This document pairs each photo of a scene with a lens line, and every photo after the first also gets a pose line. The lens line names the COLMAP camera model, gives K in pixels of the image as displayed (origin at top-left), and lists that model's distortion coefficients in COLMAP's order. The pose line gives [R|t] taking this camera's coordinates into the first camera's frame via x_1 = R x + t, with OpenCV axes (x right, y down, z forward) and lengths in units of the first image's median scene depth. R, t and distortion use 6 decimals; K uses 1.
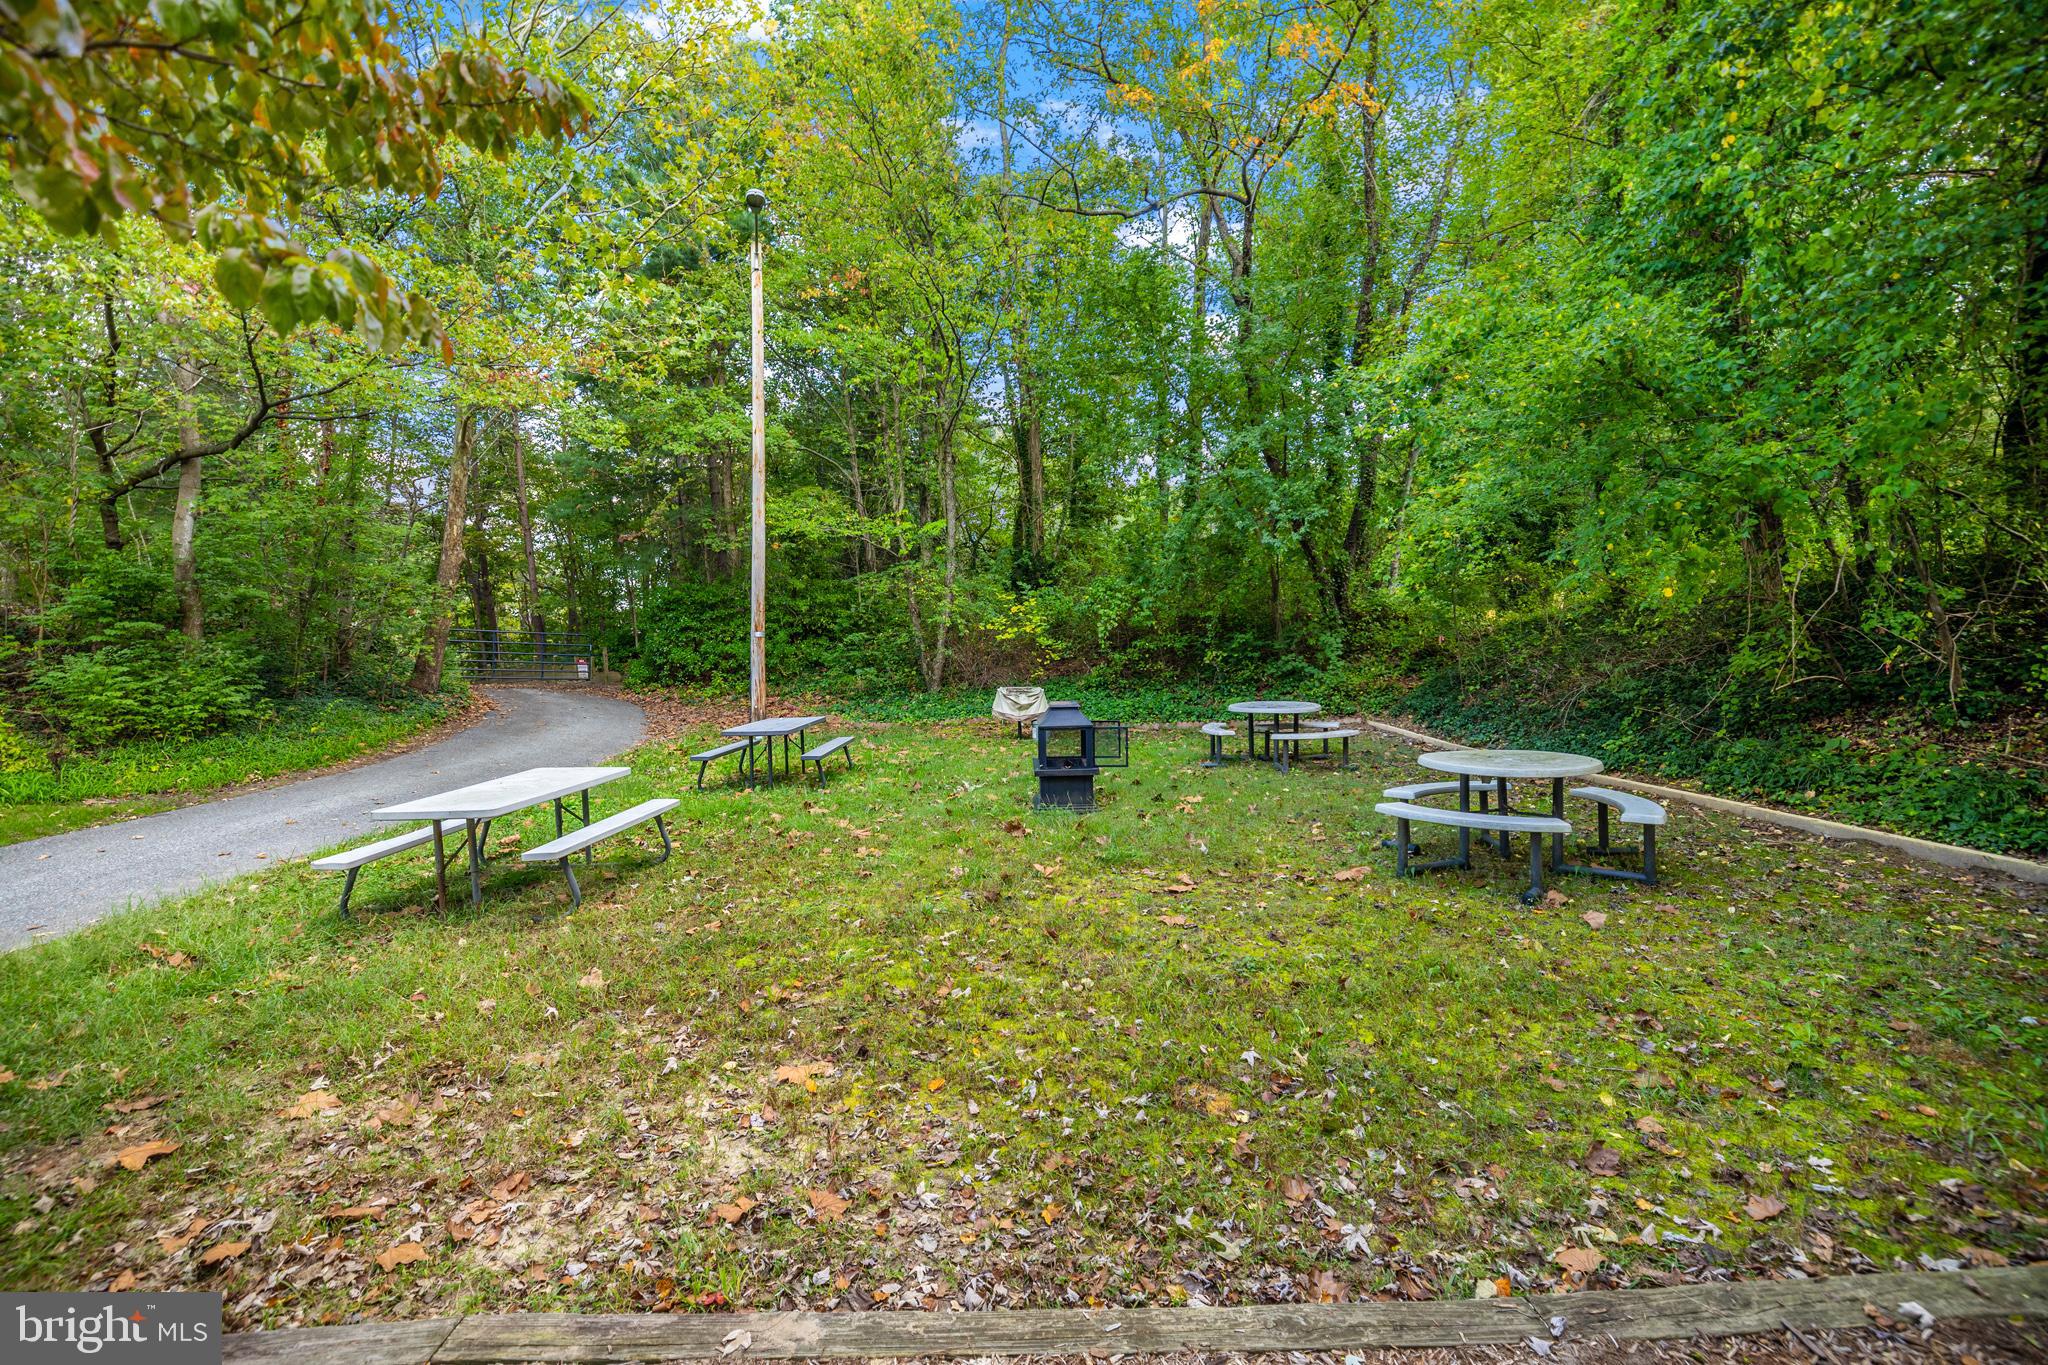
lens RADIAL K [[1006.2, 0, 1020.0], [0, 1006.2, 679.8], [0, 0, 1]] dist [-0.000416, 0.000010]
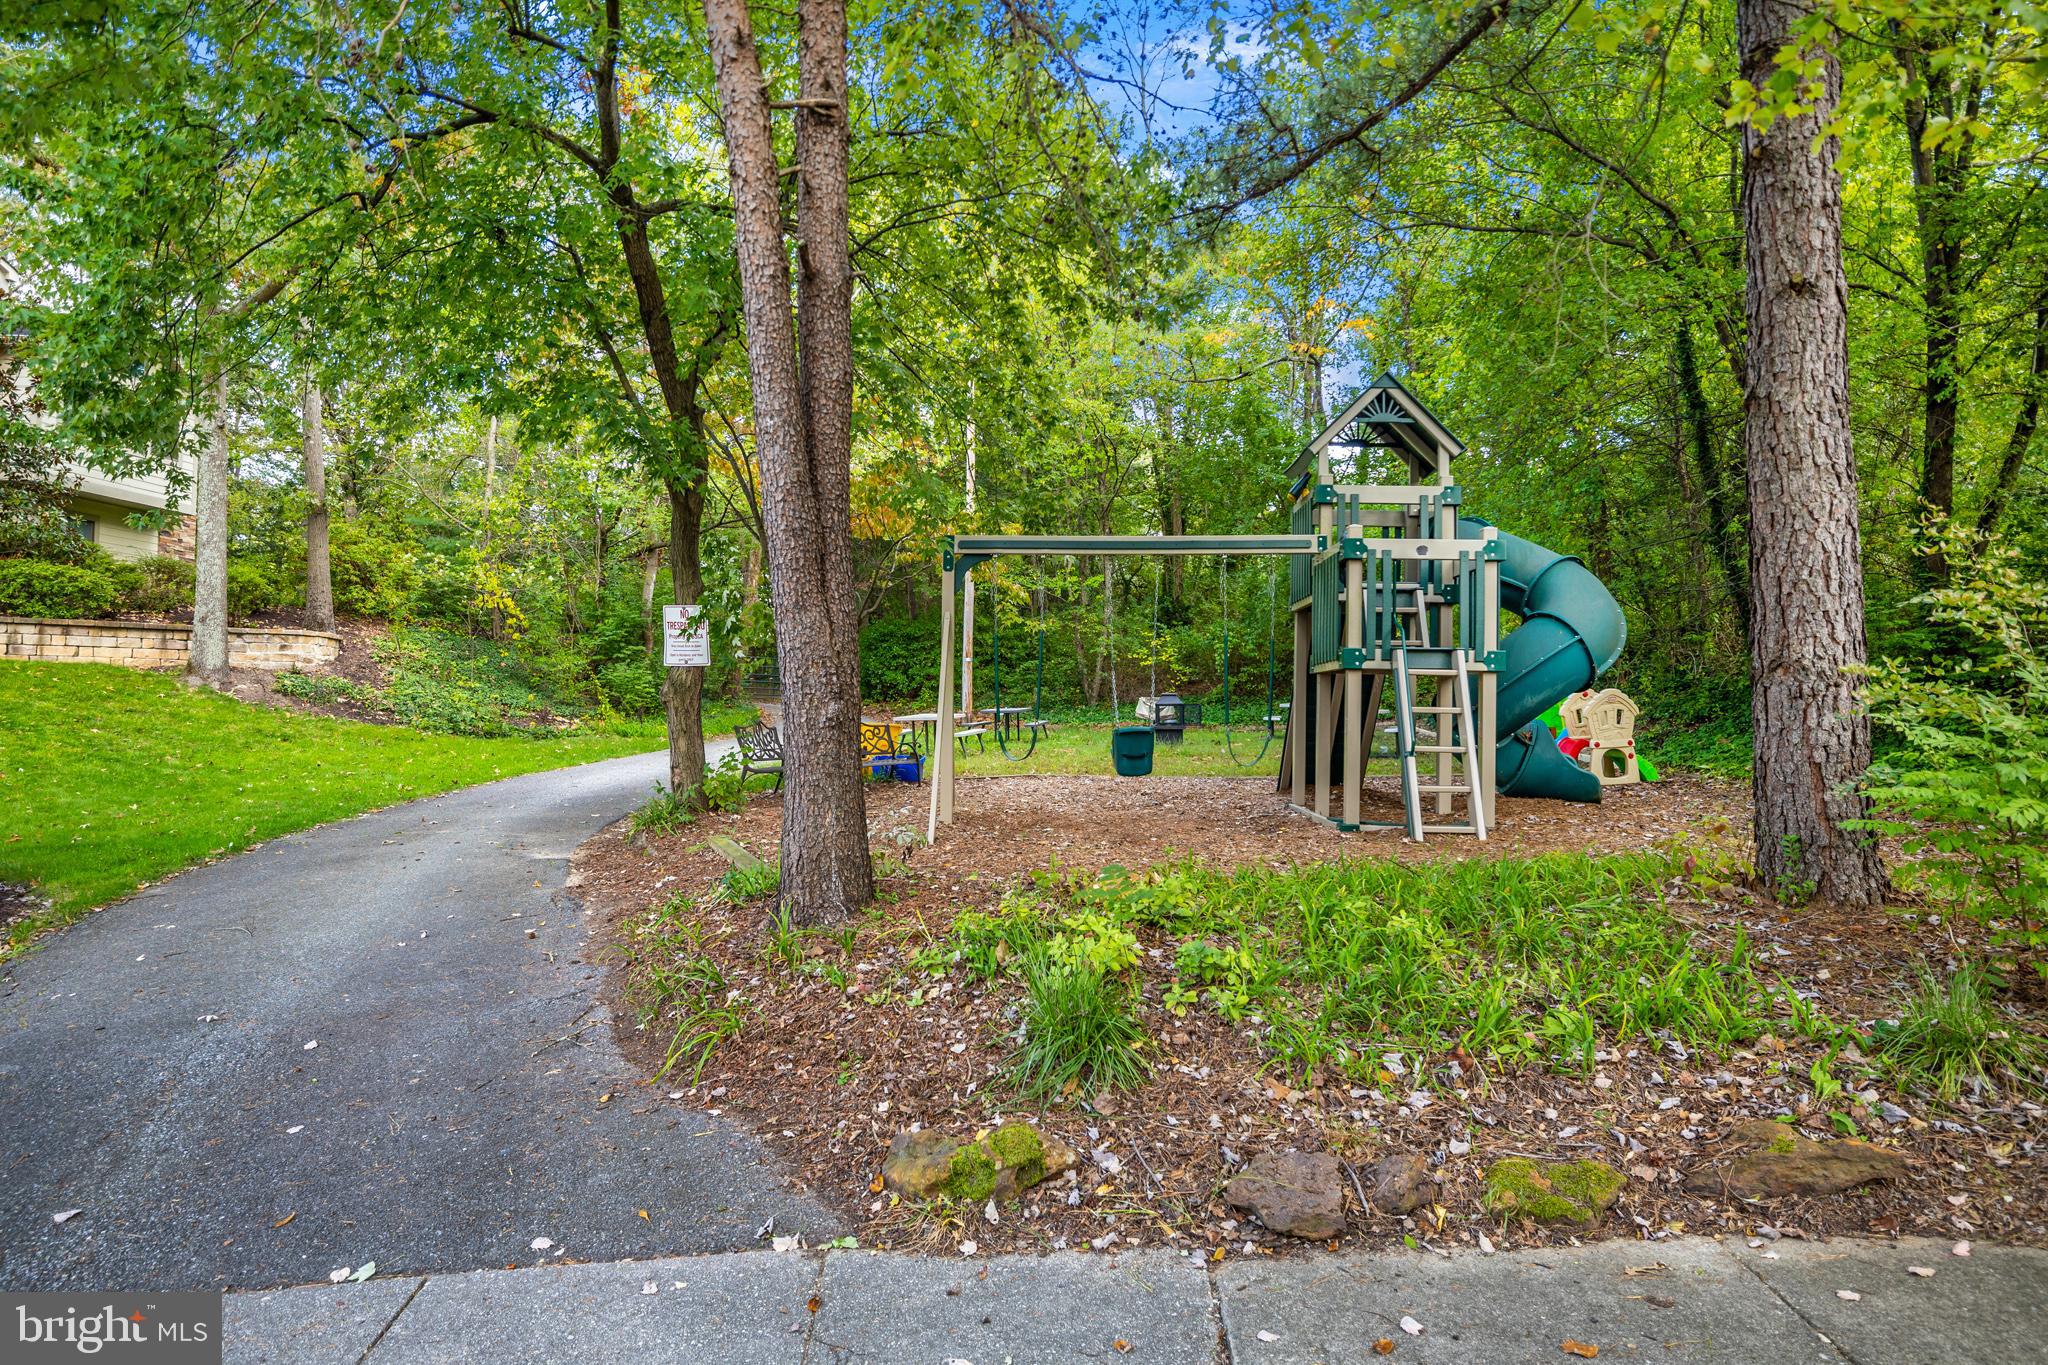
lens RADIAL K [[1239.1, 0, 1022.8], [0, 1239.1, 677.4], [0, 0, 1]] dist [0.000096, 0.000000]
pose [[0.991456, 0.011520, -0.129930, 0.034416], [-0.017195, 0.998942, -0.042643, 0.046485], [0.129301, 0.044513, 0.990606, -0.621221]]
